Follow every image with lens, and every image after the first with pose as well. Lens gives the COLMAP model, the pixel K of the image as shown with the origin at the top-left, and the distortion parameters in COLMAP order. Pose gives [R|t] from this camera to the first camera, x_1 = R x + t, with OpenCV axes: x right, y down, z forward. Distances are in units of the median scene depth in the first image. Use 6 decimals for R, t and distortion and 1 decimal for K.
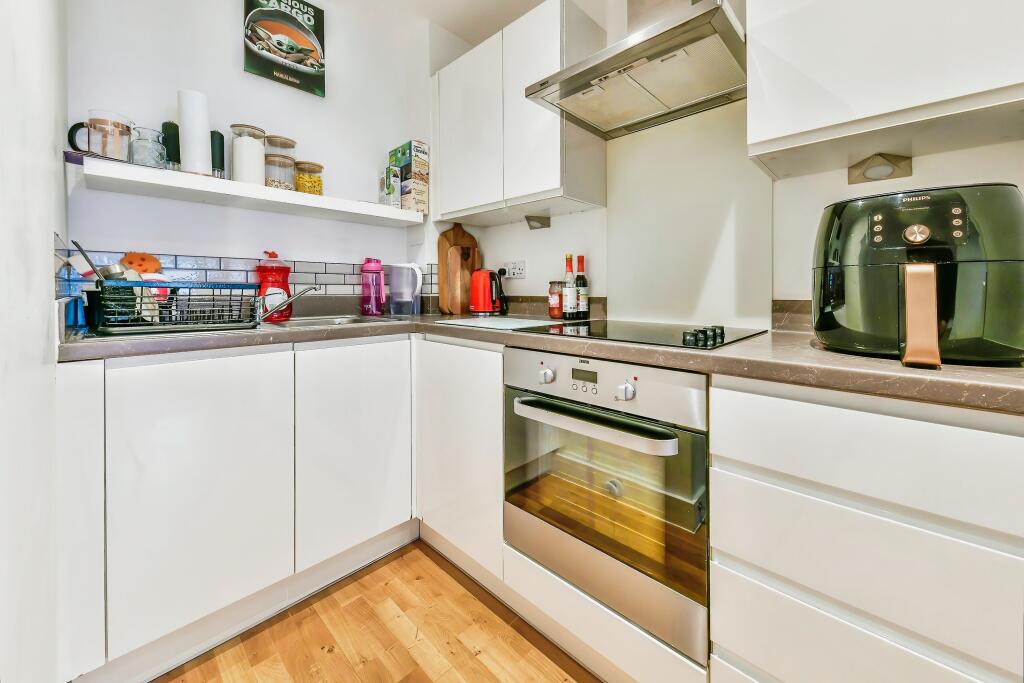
lens RADIAL K [[390.6, 0, 511.9], [0, 390.6, 291.6], [0, 0, 1]] dist [0.000470, -0.000120]
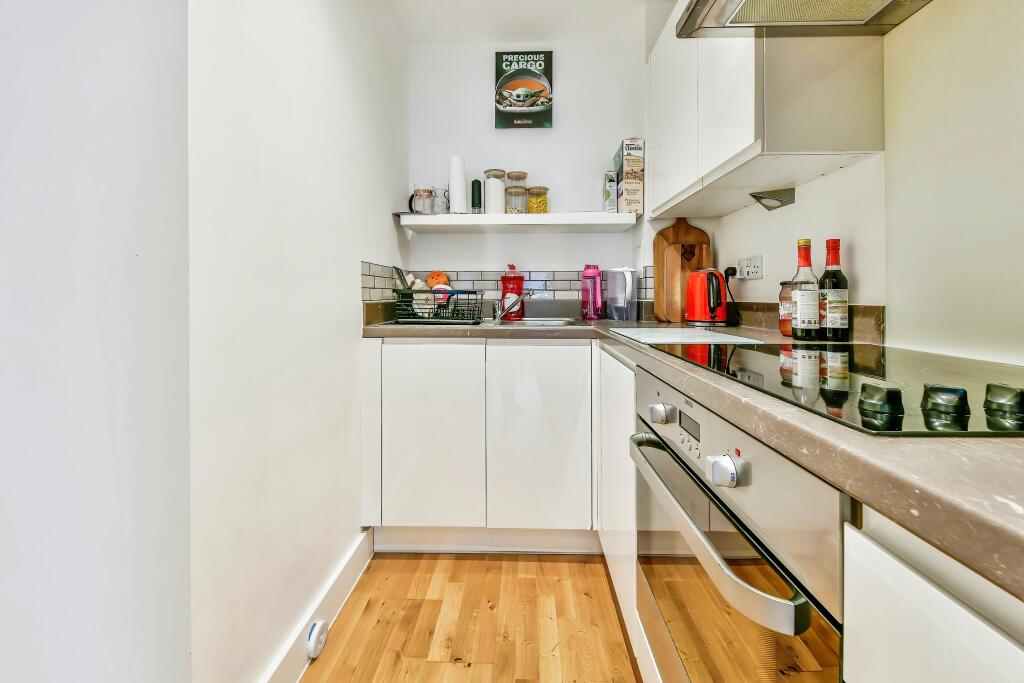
lens RADIAL K [[363.7, 0, 514.4], [0, 363.7, 296.3], [0, 0, 1]] dist [0.006588, 0.000030]
pose [[0.673347, -0.000086, -0.739326, 0.256101], [-0.001116, 0.999999, -0.001133, 0.000838], [0.739326, 0.001588, 0.673346, 0.217931]]
